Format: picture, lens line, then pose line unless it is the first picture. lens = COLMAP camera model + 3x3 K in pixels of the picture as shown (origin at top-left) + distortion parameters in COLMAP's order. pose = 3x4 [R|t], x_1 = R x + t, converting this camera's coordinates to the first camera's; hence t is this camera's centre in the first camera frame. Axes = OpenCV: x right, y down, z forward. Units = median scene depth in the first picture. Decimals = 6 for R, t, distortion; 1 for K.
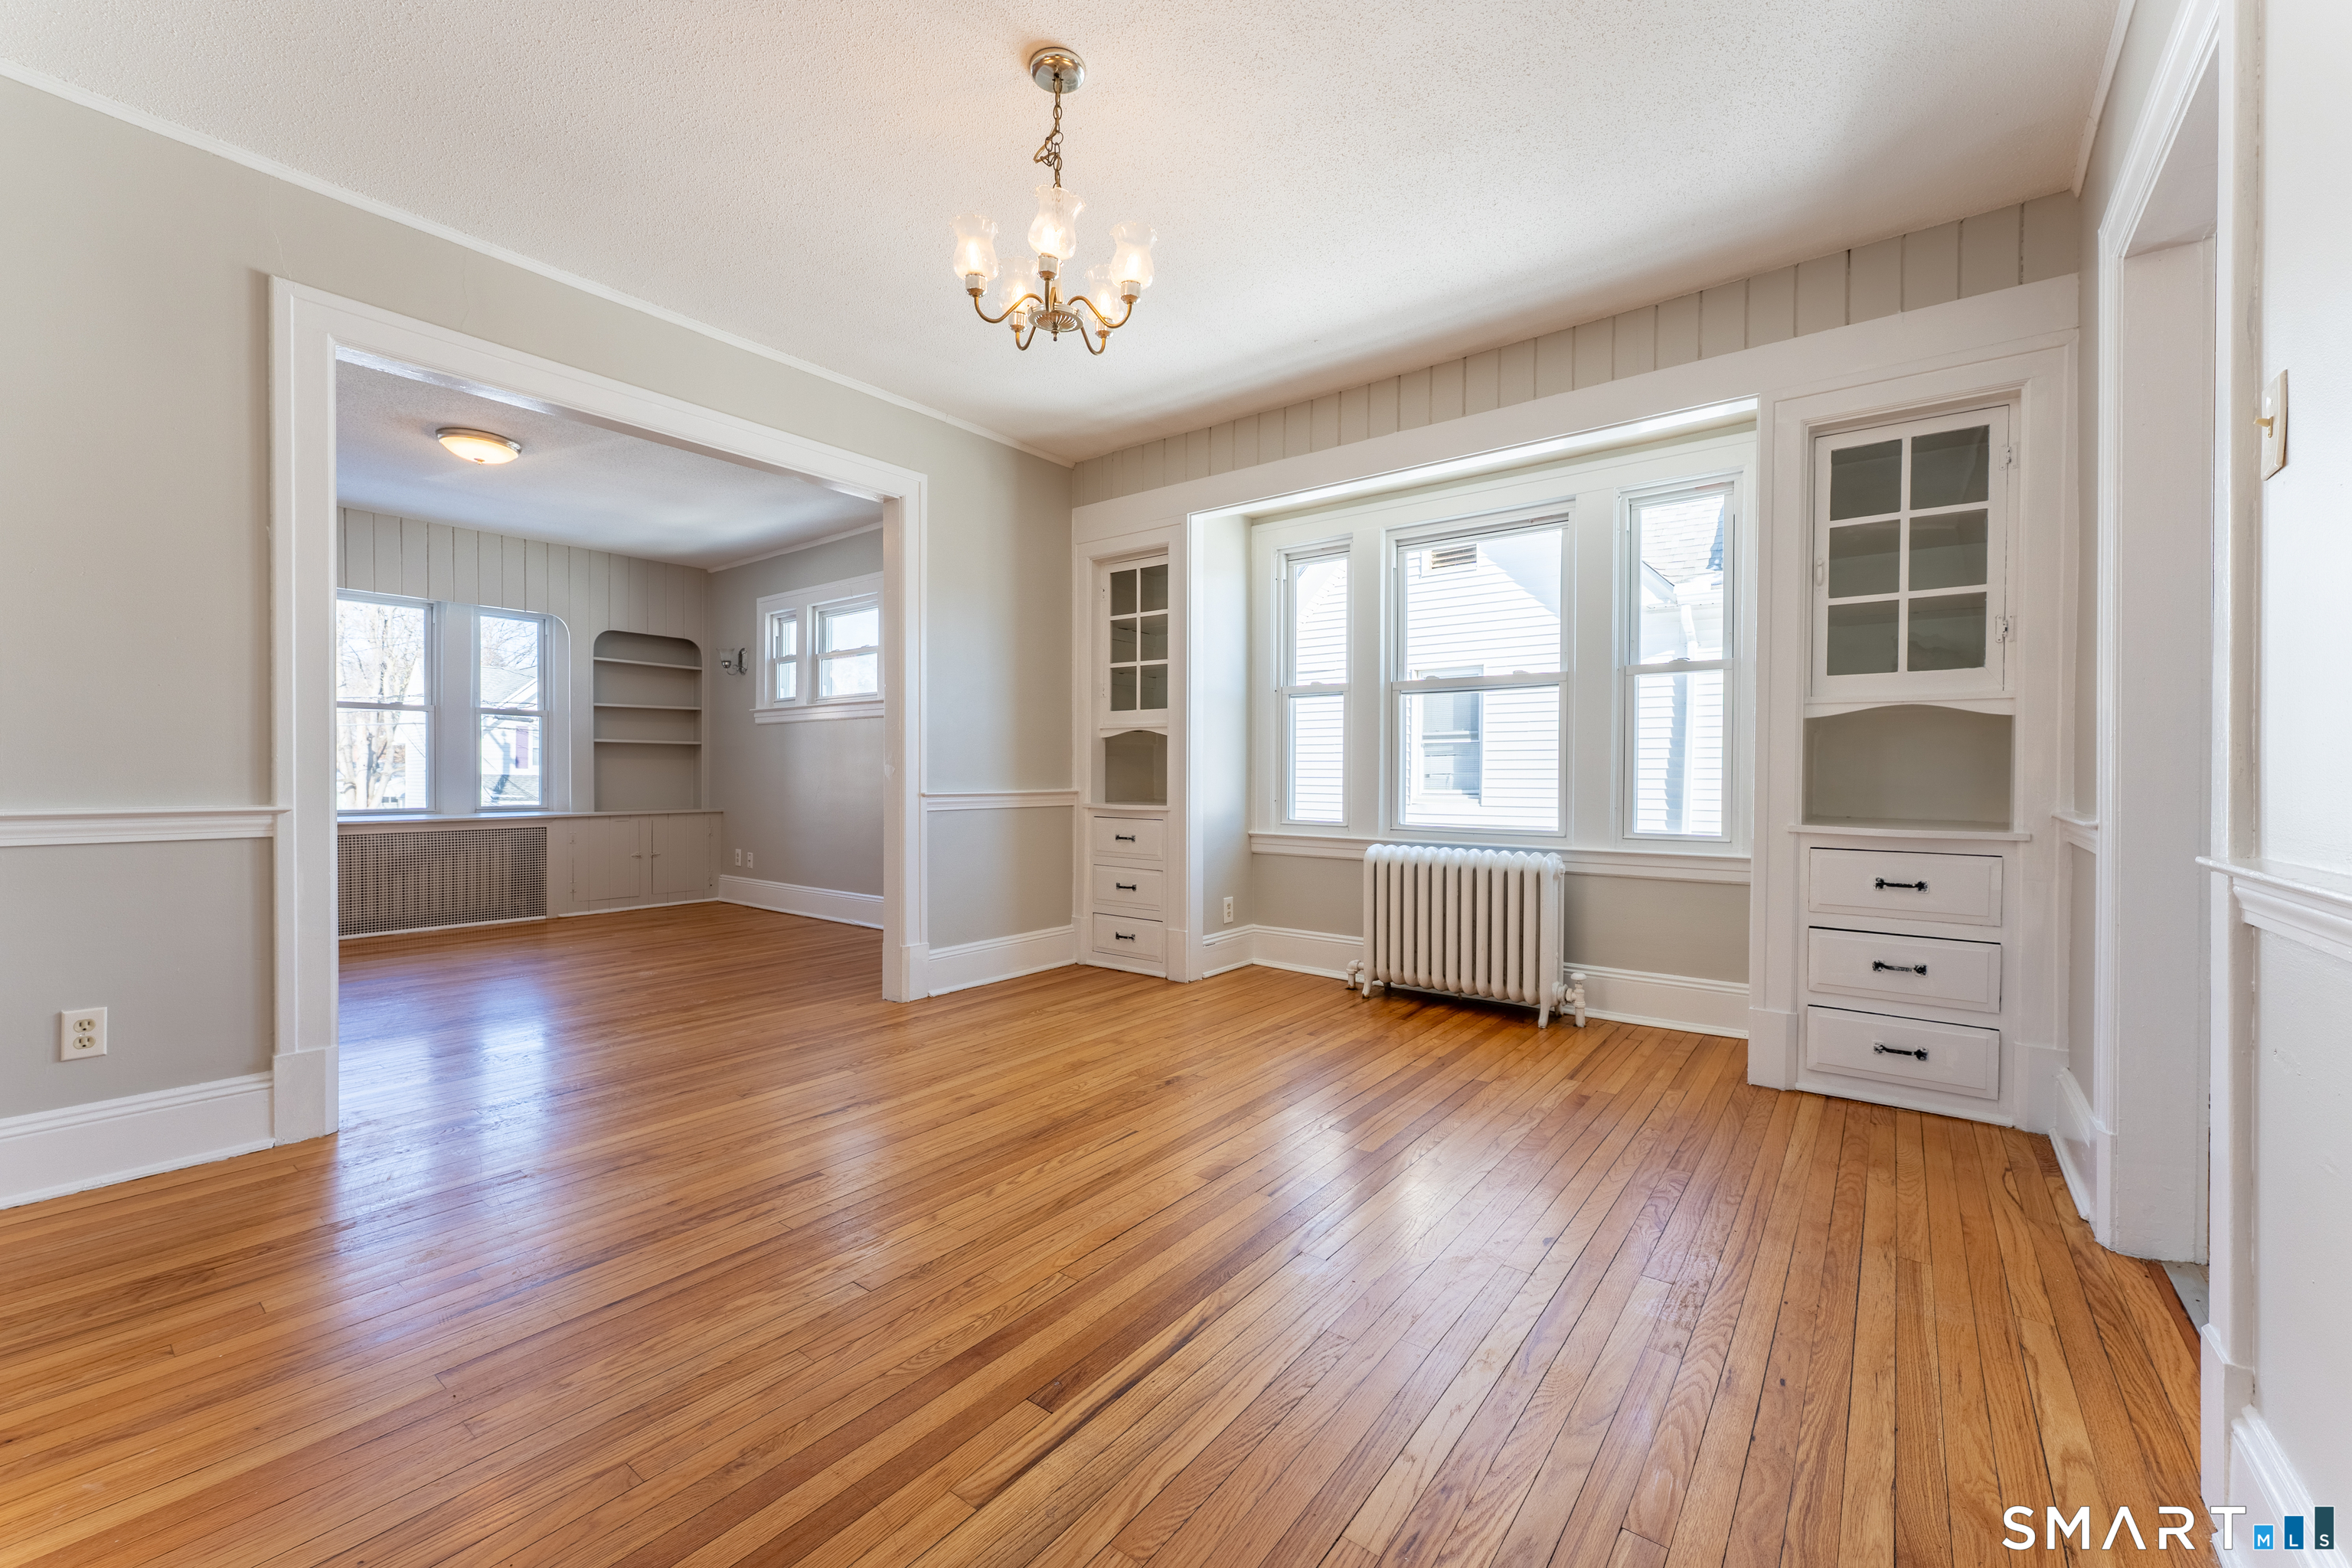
lens RADIAL K [[942.4, 0, 1176.0], [0, 942.4, 784.0], [0, 0, 1]] dist [0.008883, -0.000010]
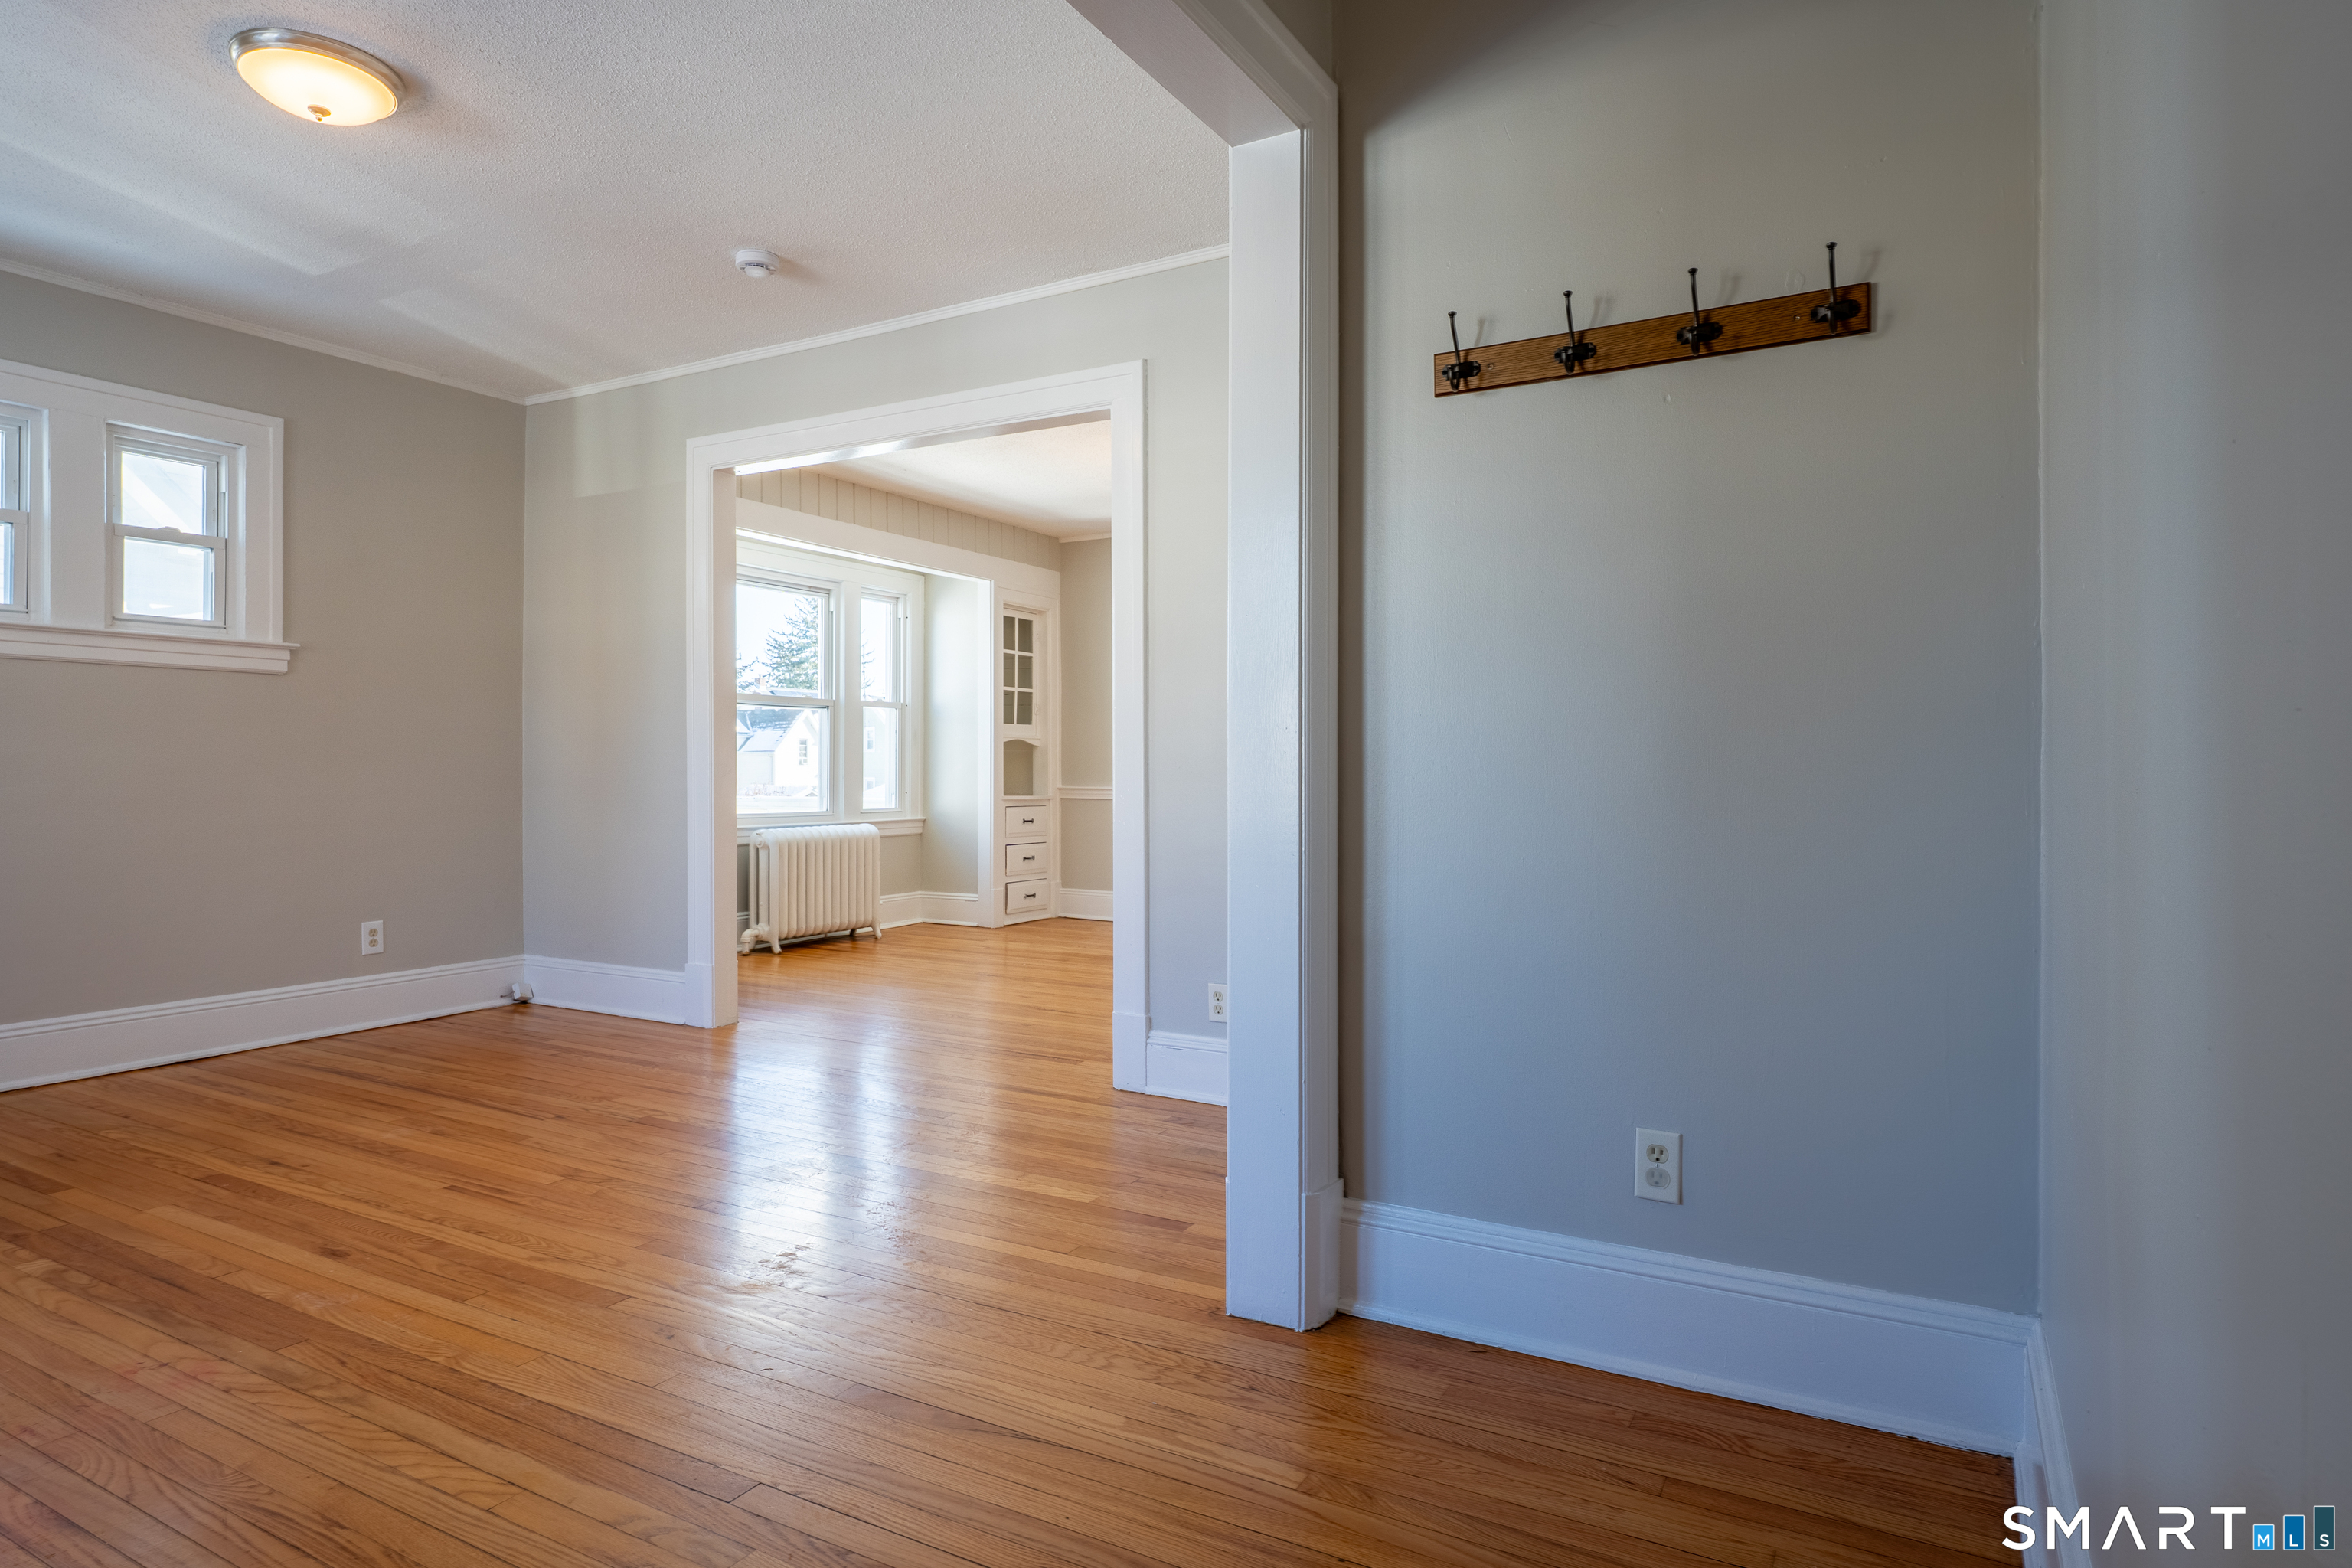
lens RADIAL K [[1305.3, 0, 1176.0], [0, 1305.3, 784.0], [0, 0, 1]] dist [0.003331, 0.000540]
pose [[-0.139138, -0.010990, 0.990212, -1.398592], [0.011923, 0.999847, 0.012772, -0.008981], [-0.990201, 0.013584, -0.138986, 0.652311]]
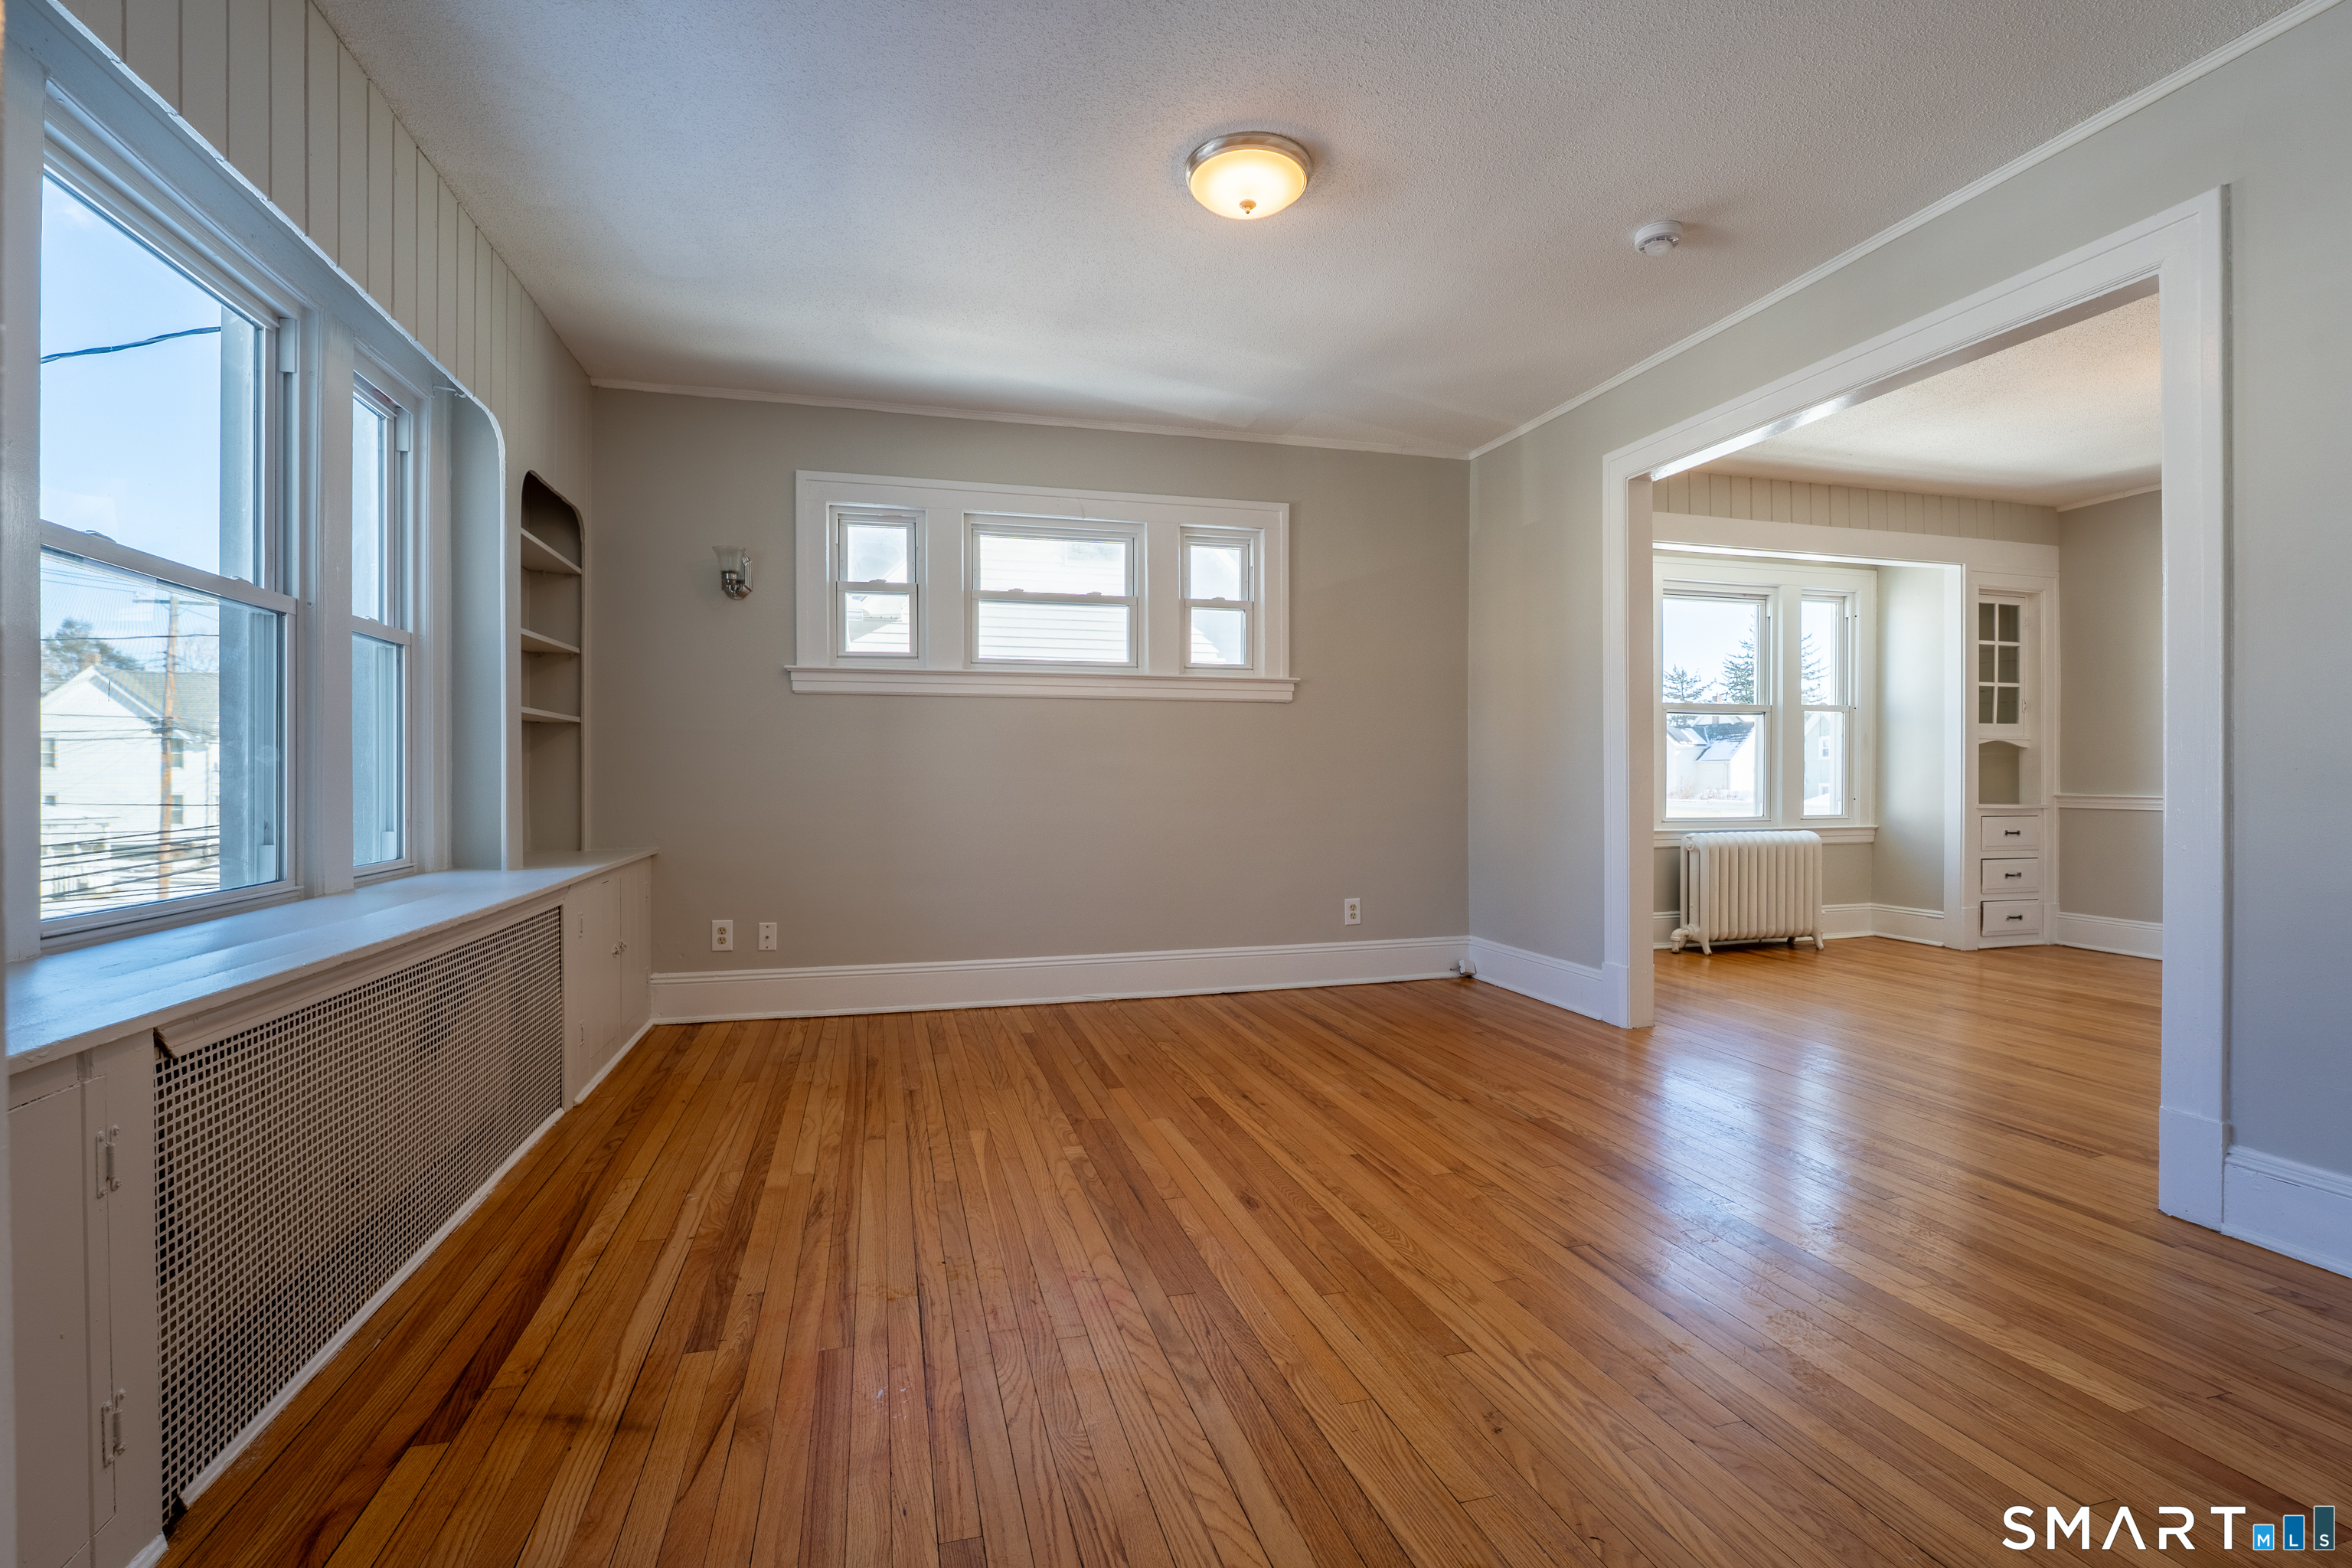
lens RADIAL K [[1063.2, 0, 1176.0], [0, 1063.2, 784.0], [0, 0, 1]] dist [-0.021752, 0.003558]
pose [[0.600245, -0.006445, 0.799790, -1.211682], [0.011912, 0.999929, -0.000882, -0.008117], [-0.799727, 0.010056, 0.600279, 0.651098]]
